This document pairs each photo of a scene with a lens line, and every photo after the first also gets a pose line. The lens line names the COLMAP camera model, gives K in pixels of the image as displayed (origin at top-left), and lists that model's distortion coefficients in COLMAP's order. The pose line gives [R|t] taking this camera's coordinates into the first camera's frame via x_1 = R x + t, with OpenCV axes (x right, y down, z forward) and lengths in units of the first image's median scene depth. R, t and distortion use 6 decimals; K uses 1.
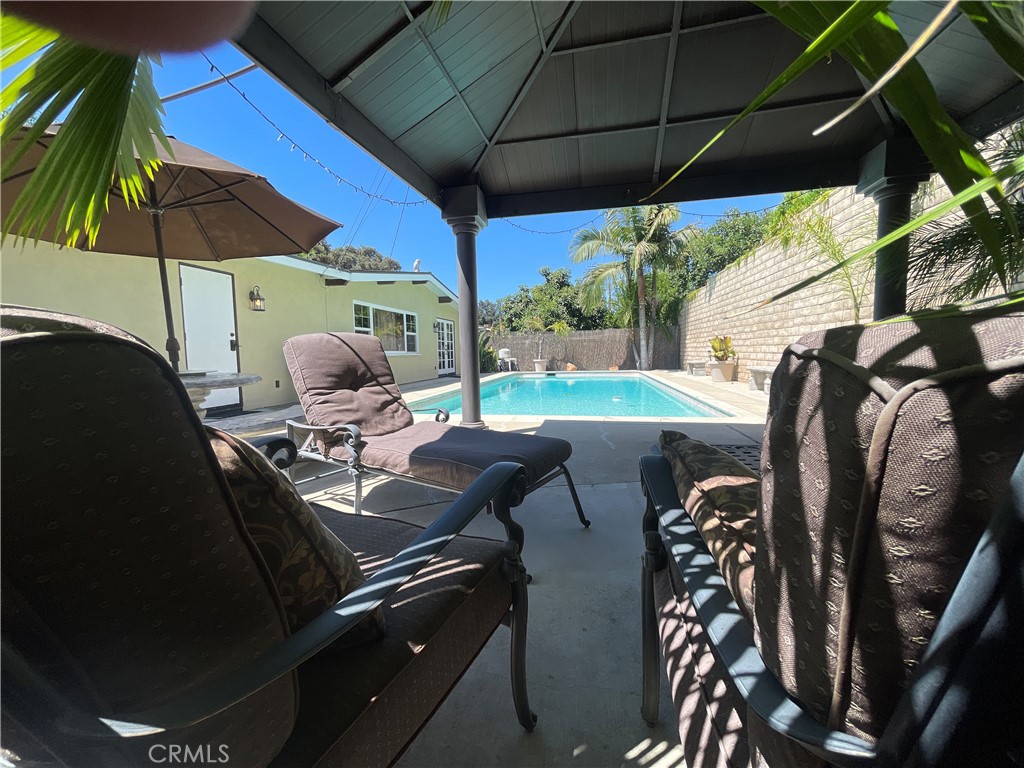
lens RADIAL K [[408.0, 0, 512.0], [0, 408.0, 384.0], [0, 0, 1]] dist [-0.028051, 0.000069]
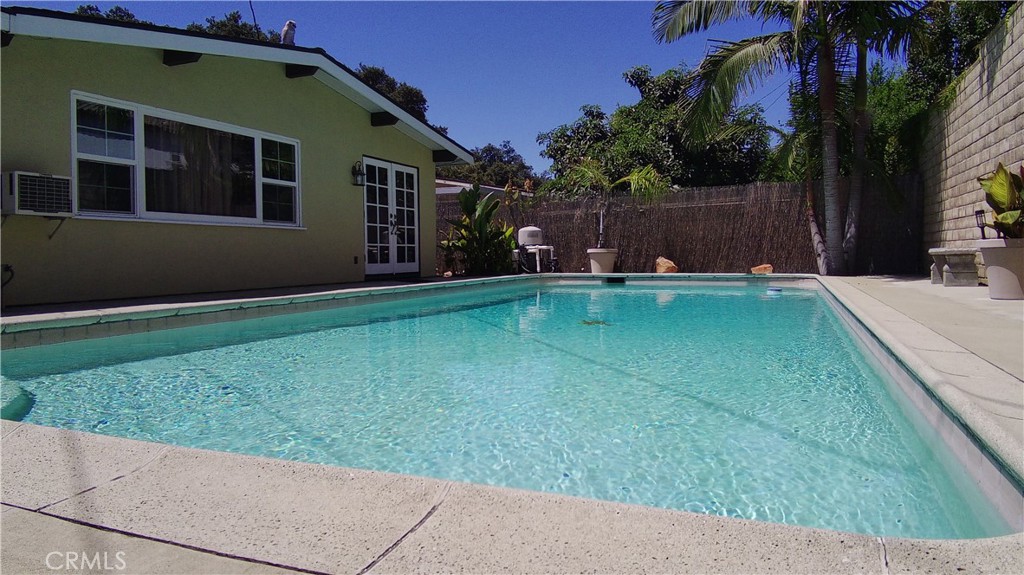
lens RADIAL K [[703.4, 0, 512.0], [0, 703.4, 287.5], [0, 0, 1]] dist [-0.004556, -0.004393]
pose [[0.986116, 0.017649, -0.165120, 0.111457], [-0.021890, 0.999475, -0.023902, 0.007125], [0.164612, 0.027184, 0.985984, 0.194438]]
